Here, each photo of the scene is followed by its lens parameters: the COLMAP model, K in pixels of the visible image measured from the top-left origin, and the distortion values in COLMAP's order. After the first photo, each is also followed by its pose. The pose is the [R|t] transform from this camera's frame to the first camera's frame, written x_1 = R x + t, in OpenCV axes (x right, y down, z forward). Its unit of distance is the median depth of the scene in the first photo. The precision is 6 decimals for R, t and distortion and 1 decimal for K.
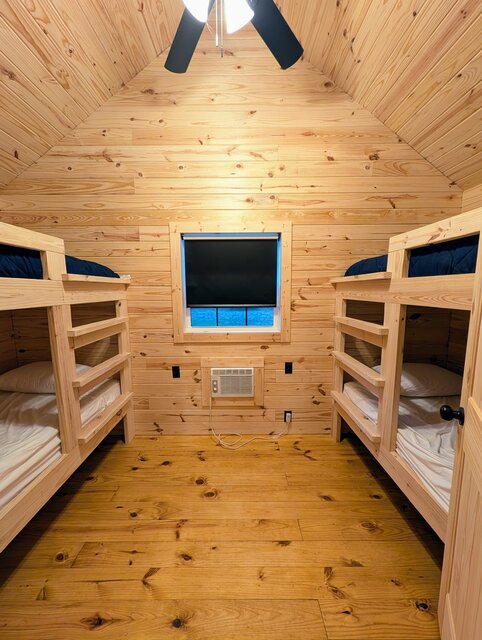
lens RADIAL K [[245.7, 0, 240.1], [0, 245.7, 320.8], [0, 0, 1]] dist [0.000480, 0.000141]
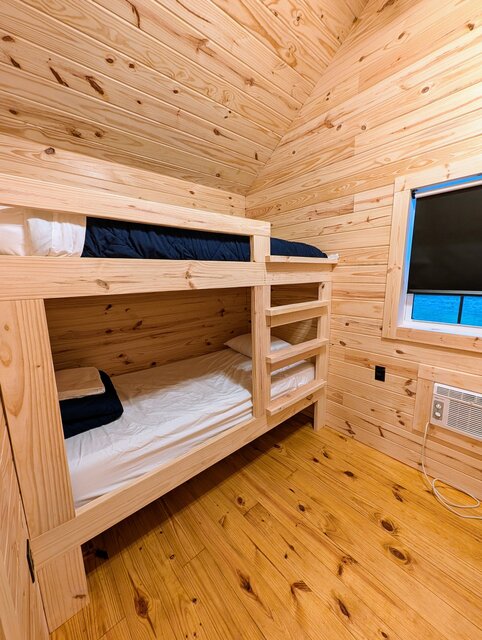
lens RADIAL K [[245.7, 0, 240.1], [0, 245.7, 319.8], [0, 0, 1]] dist [0.000480, 0.000141]
pose [[0.646009, 0.130118, -0.752158, 0.028192], [-0.079598, 0.991475, 0.103154, -0.012890], [0.759169, -0.006768, 0.650859, 0.158479]]
